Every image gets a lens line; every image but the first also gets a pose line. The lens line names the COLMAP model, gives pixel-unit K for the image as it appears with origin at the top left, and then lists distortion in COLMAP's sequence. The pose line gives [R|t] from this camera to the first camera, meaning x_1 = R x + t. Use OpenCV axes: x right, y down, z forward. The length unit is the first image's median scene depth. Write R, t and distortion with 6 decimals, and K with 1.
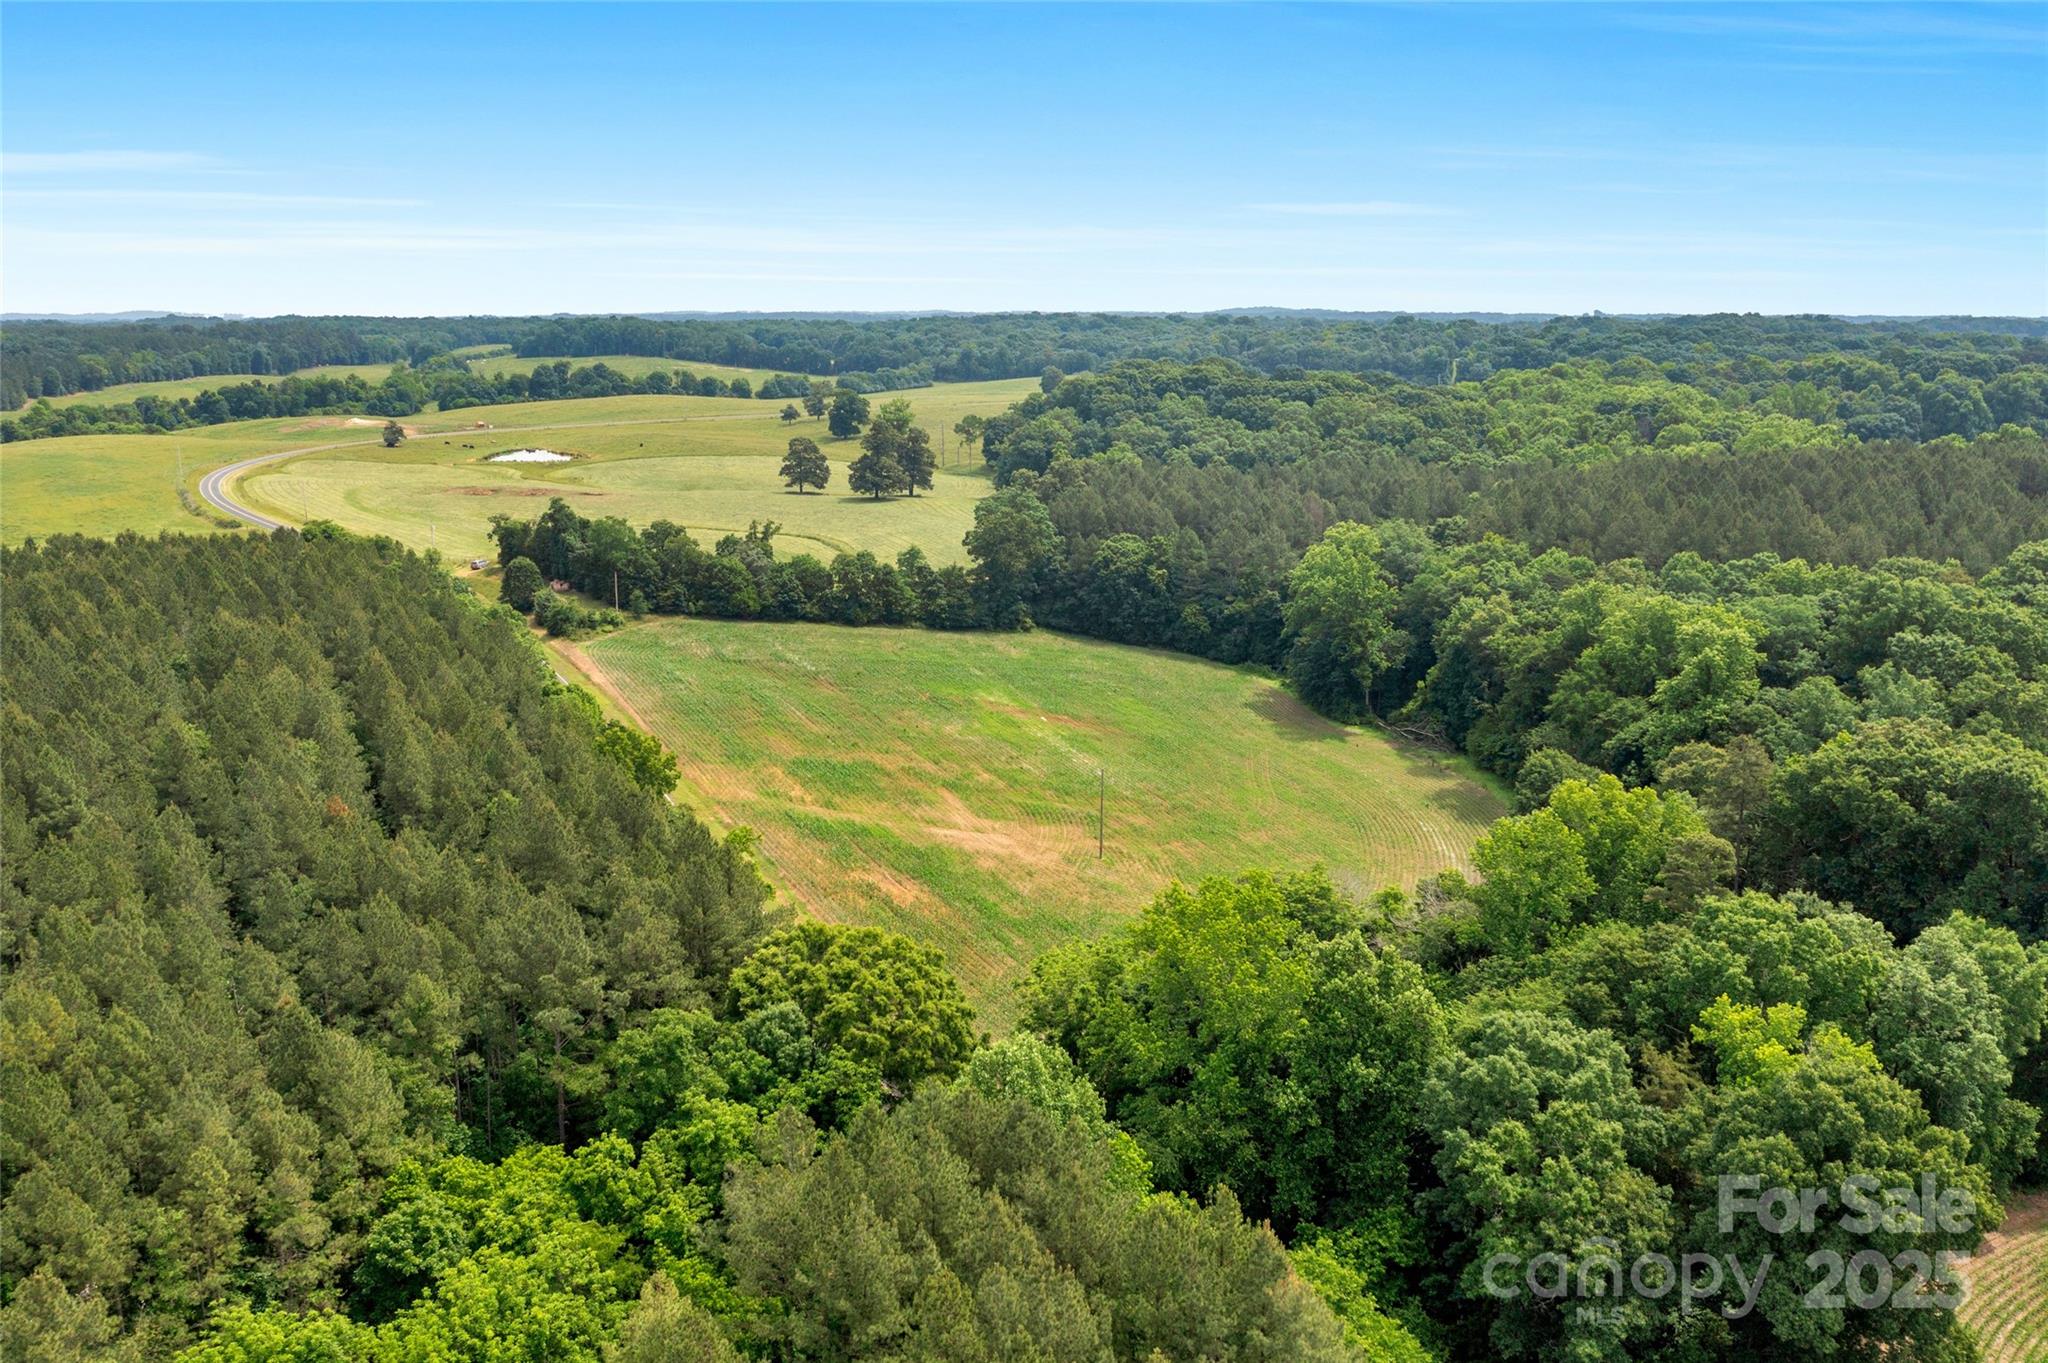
lens RADIAL K [[1615.7, 0, 1024.4], [0, 1615.7, 685.6], [0, 0, 1]] dist [-0.030349, 0.009775]
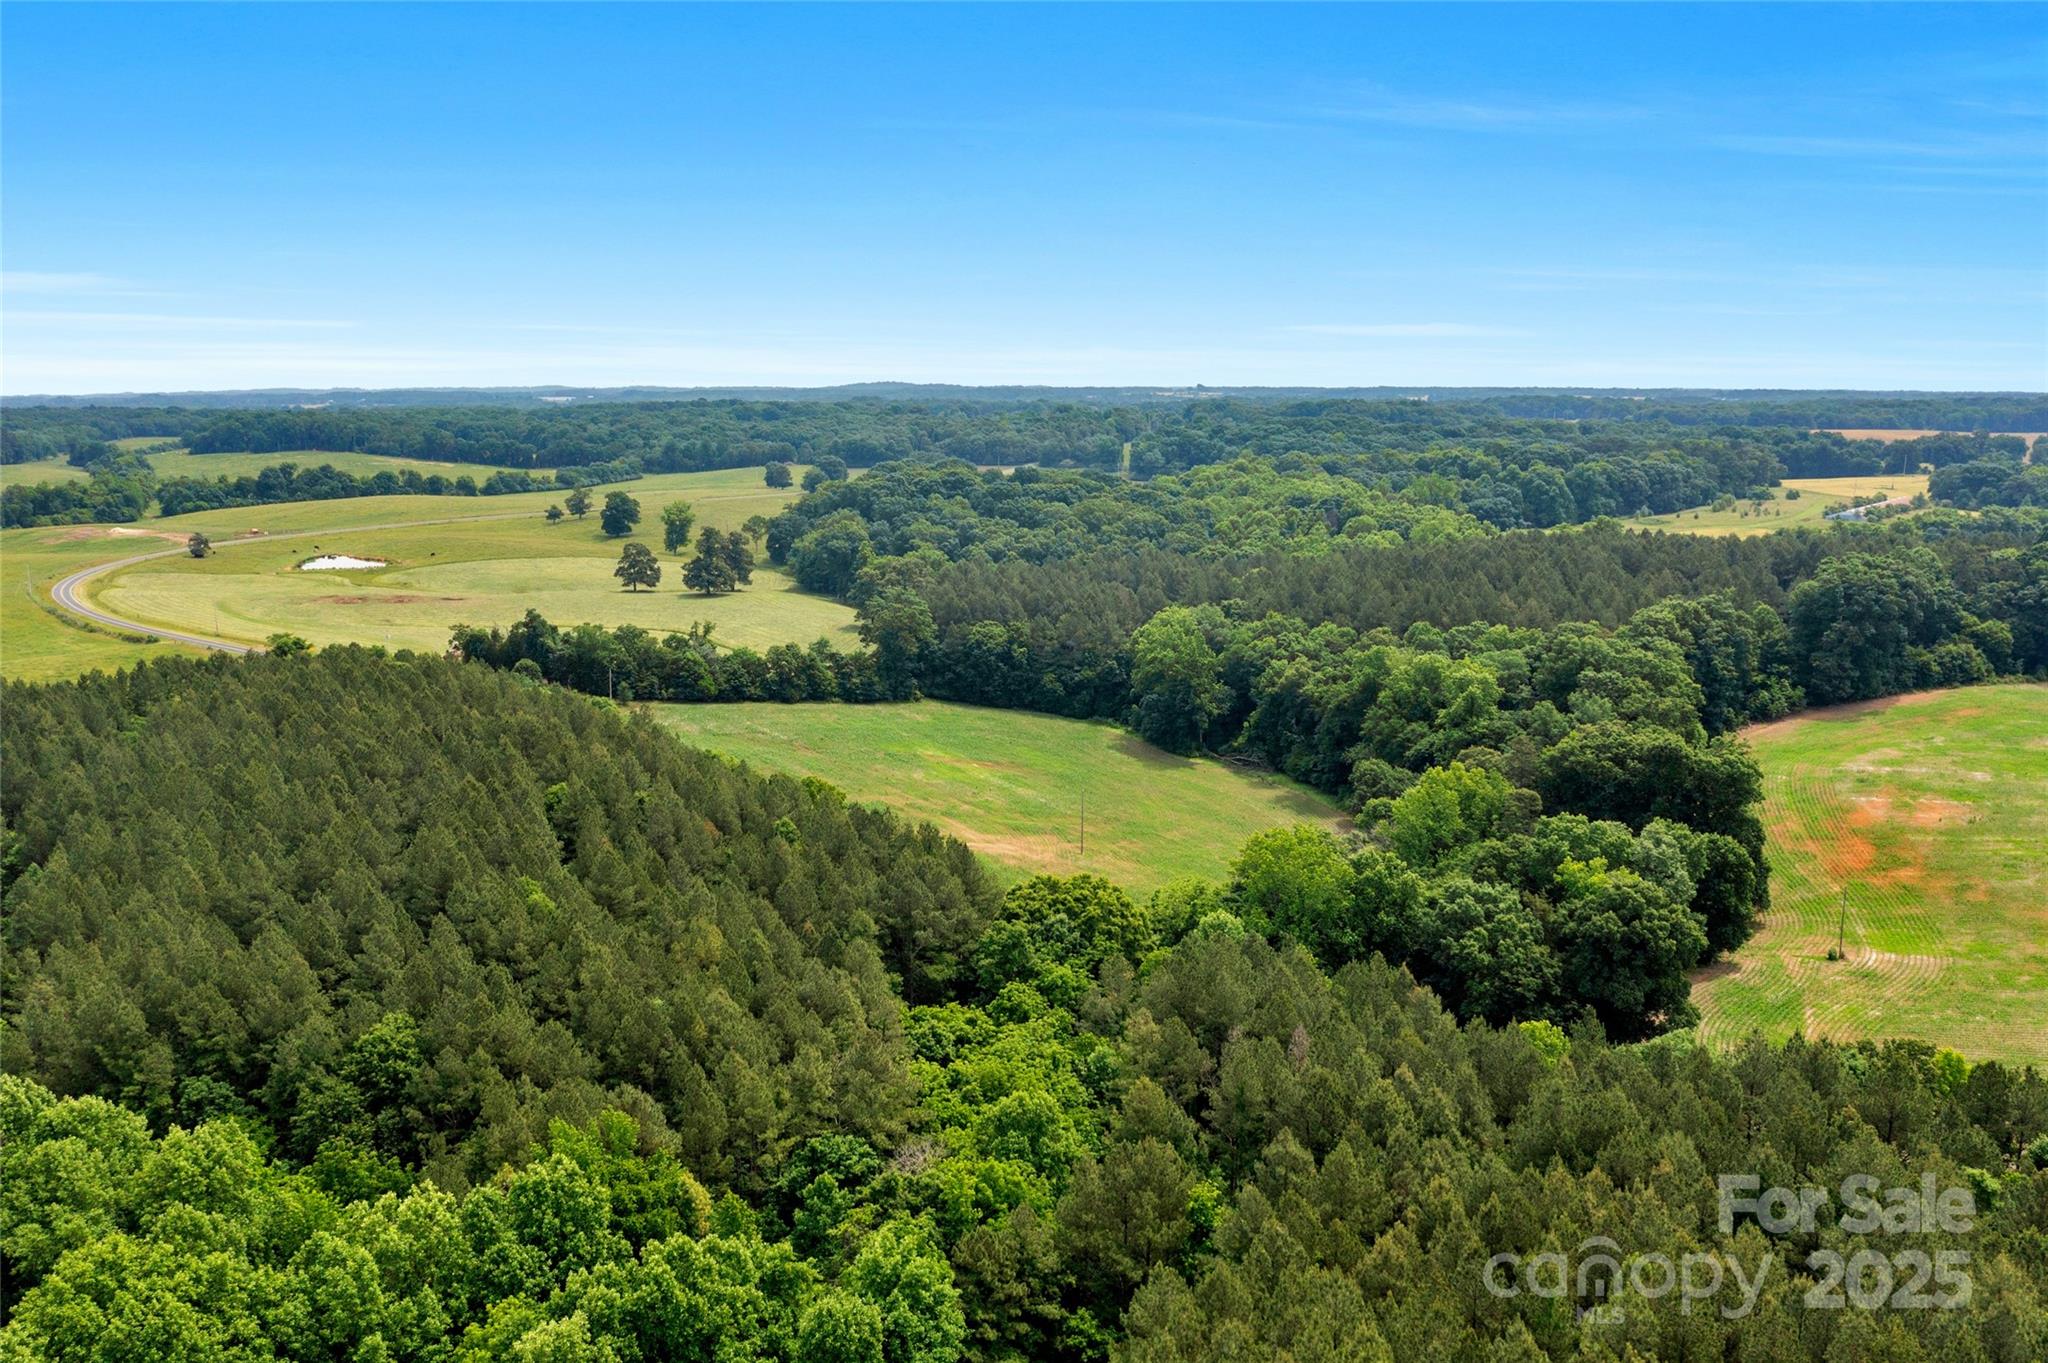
lens RADIAL K [[1615.7, 0, 1023.4], [0, 1615.7, 679.3], [0, 0, 1]] dist [-0.030349, 0.009775]
pose [[0.973025, -0.045026, 0.226265, -0.216677], [0.055537, 0.997643, -0.040300, 0.005057], [-0.223917, 0.051779, 0.973232, -0.262641]]
